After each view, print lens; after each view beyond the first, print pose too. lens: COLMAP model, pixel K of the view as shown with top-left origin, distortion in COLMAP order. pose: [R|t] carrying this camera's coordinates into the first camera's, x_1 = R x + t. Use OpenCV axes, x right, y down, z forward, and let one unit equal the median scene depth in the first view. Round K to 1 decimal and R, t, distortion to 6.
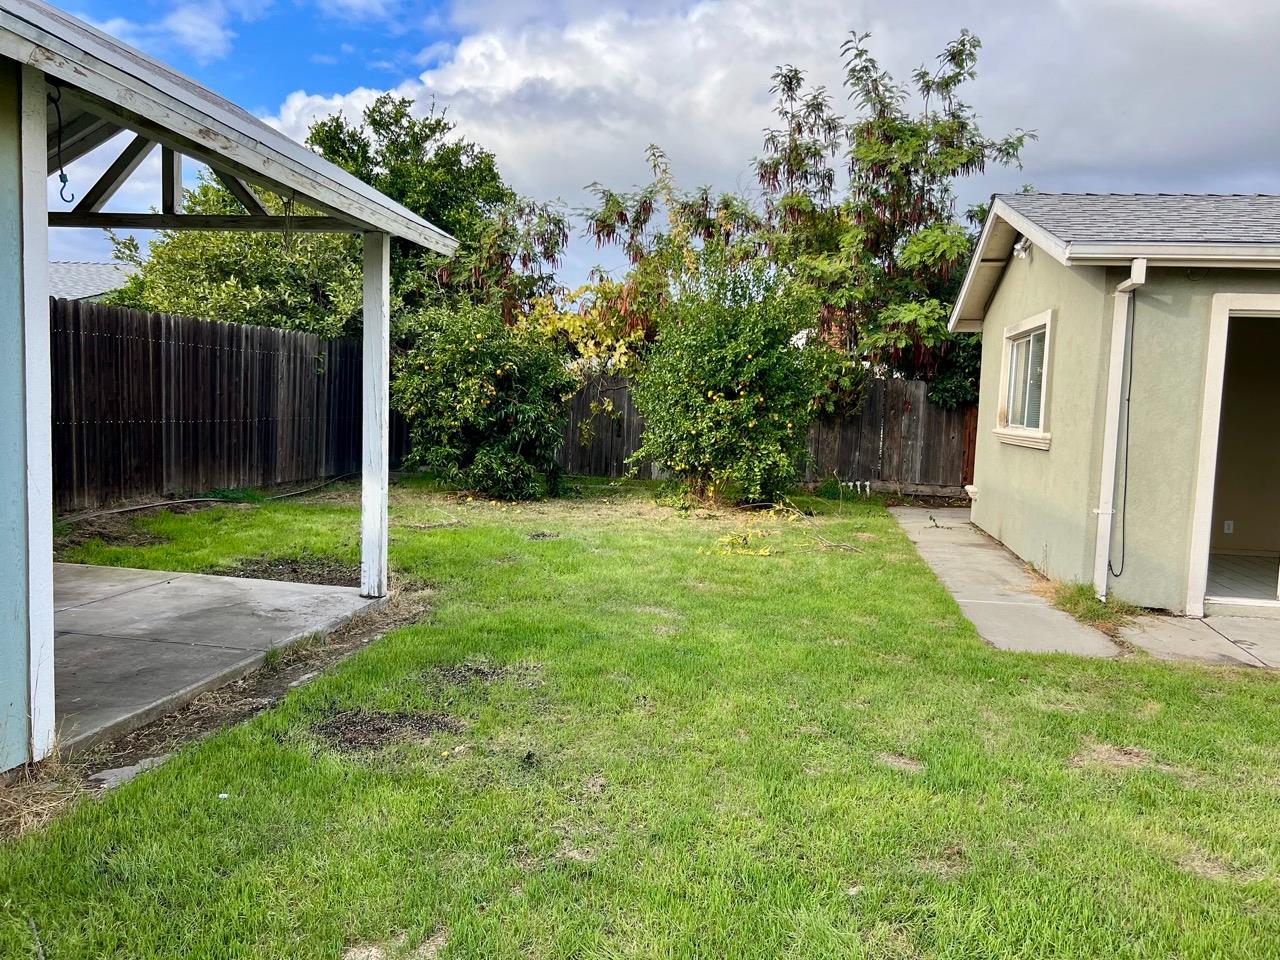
lens RADIAL K [[960.6, 0, 636.7], [0, 960.6, 482.4], [0, 0, 1]] dist [0.039557, -0.027171]
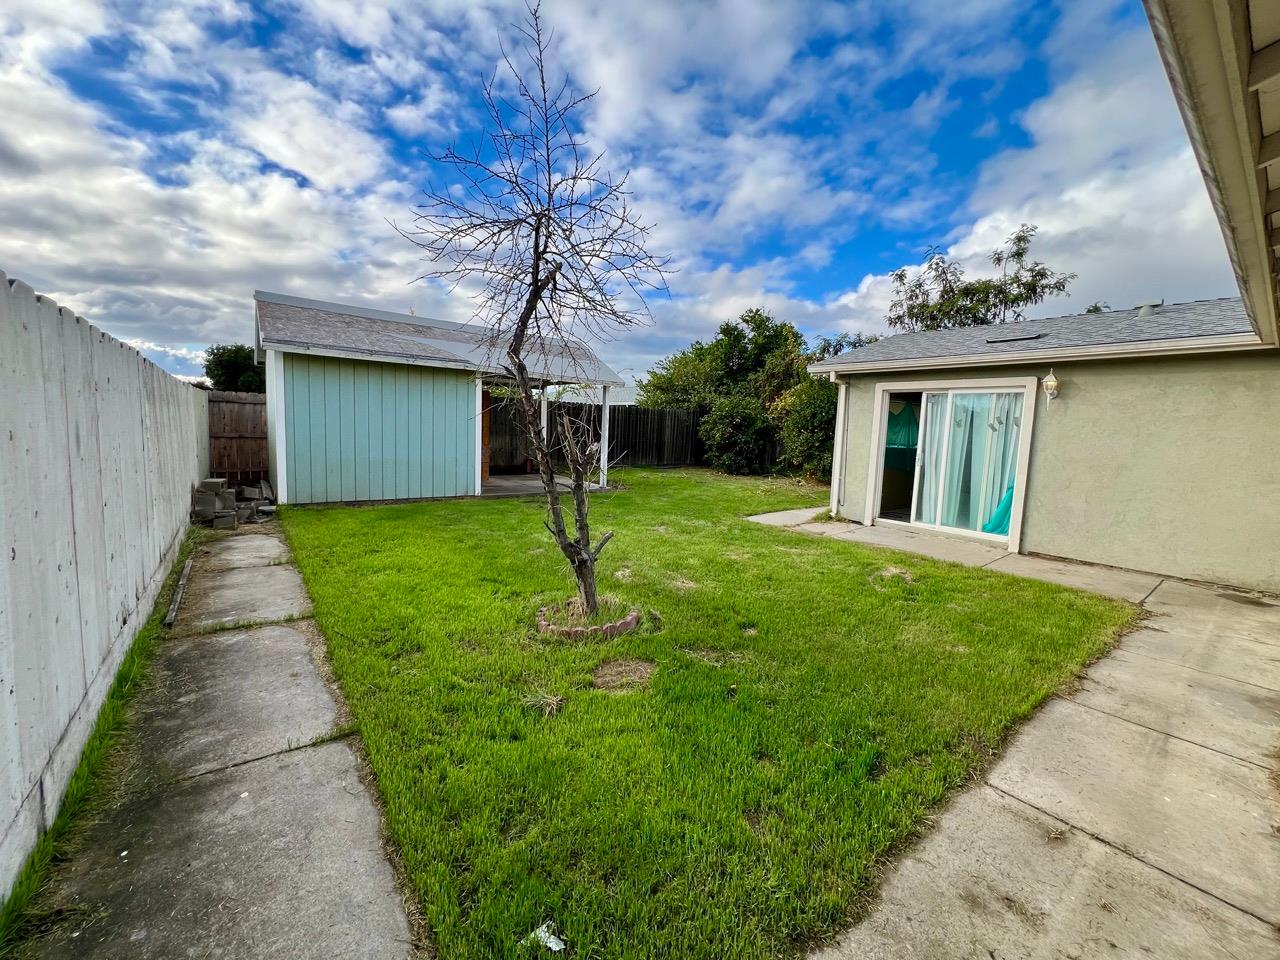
lens RADIAL K [[521.6, 0, 642.3], [0, 521.6, 483.6], [0, 0, 1]] dist [-0.002571, 0.000398]
pose [[0.744069, 0.065768, -0.664857, 0.582451], [-0.070592, 0.997312, 0.019652, 0.031525], [0.664362, 0.032311, 0.746712, -0.158408]]
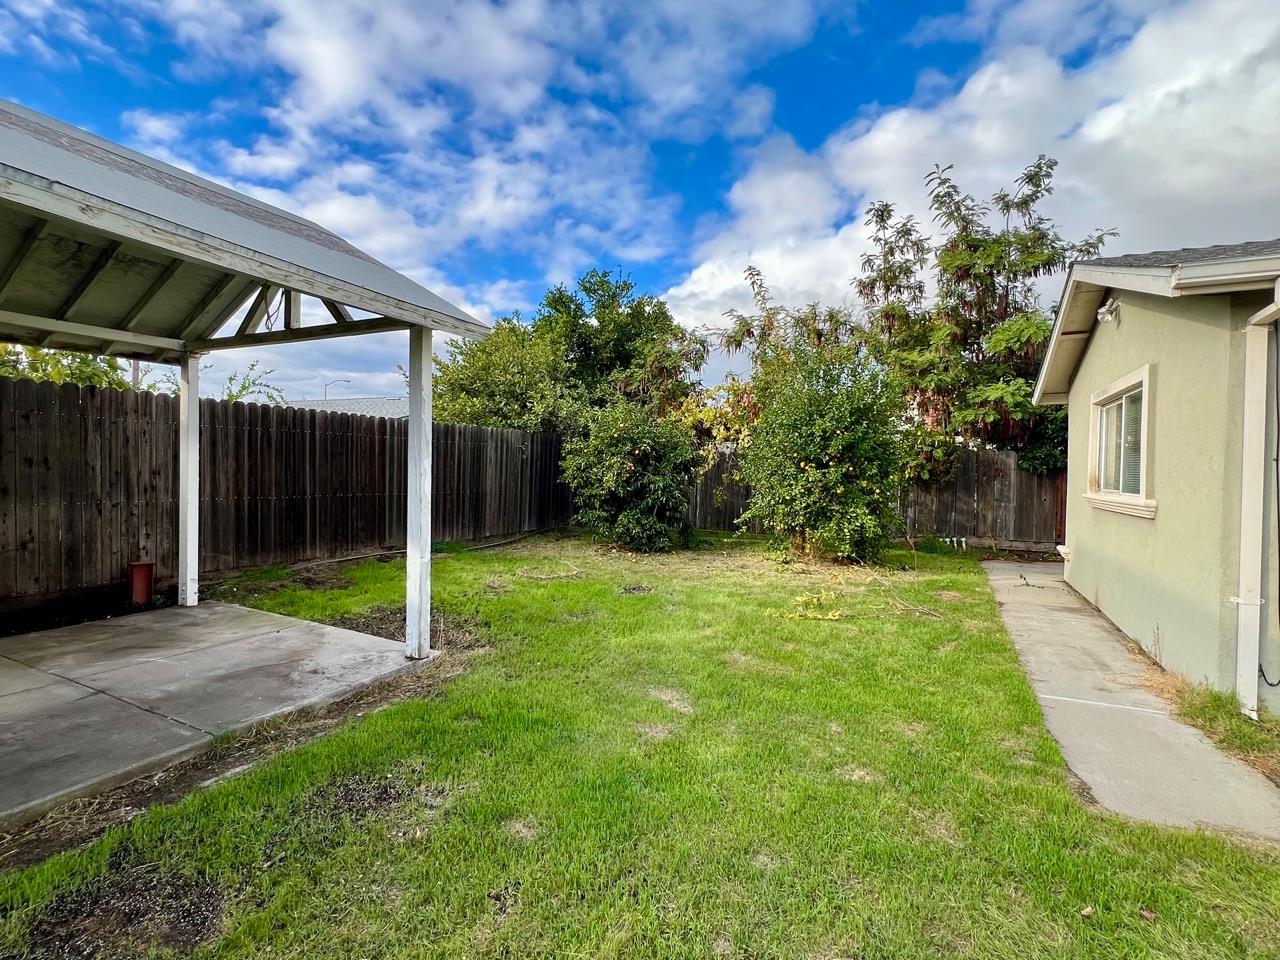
lens RADIAL K [[605.6, 0, 638.1], [0, 605.6, 483.8], [0, 0, 1]] dist [-0.003930, 0.001828]
pose [[0.958873, -0.014104, -0.283483, 0.086840], [-0.005635, 0.997622, -0.068692, -0.016617], [0.283778, 0.067464, 0.956514, 0.224394]]
